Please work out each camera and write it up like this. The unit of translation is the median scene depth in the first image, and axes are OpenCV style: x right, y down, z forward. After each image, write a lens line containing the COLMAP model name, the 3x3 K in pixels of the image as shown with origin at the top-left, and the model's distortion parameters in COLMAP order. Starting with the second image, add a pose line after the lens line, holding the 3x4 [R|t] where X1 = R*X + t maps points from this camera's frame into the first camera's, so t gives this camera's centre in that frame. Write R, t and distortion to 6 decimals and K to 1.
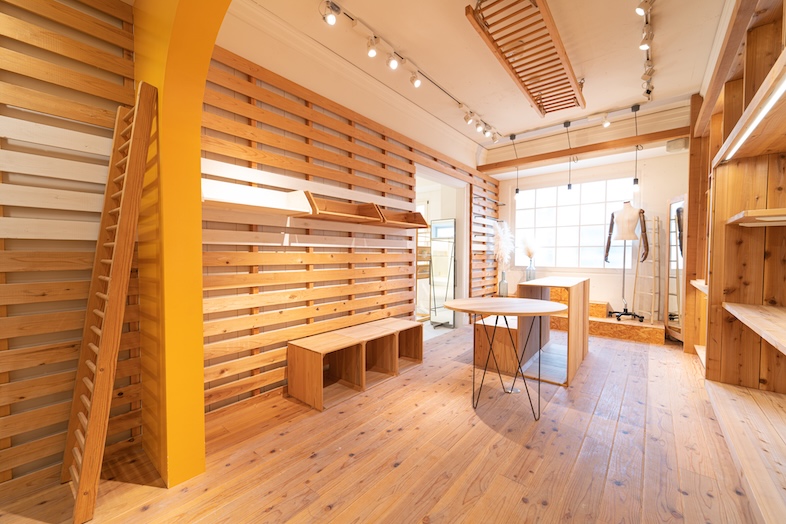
lens RADIAL K [[312.5, 0, 389.9], [0, 312.5, 261.7], [0, 0, 1]] dist [0.000126, -0.000339]
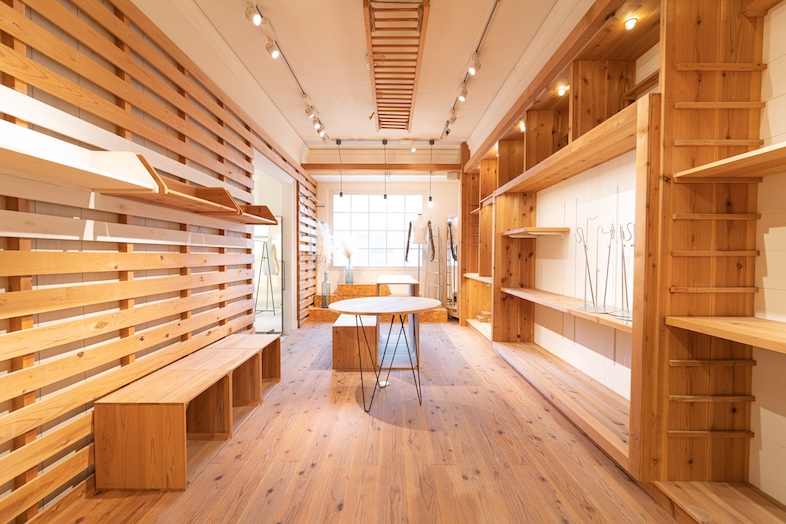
lens RADIAL K [[312.5, 0, 391.4], [0, 312.5, 261.9], [0, 0, 1]] dist [0.000126, -0.000339]
pose [[0.767825, -0.012186, 0.640543, -0.248895], [0.013183, 0.999908, 0.003220, -0.004139], [-0.640524, 0.005971, 0.767915, 0.164953]]
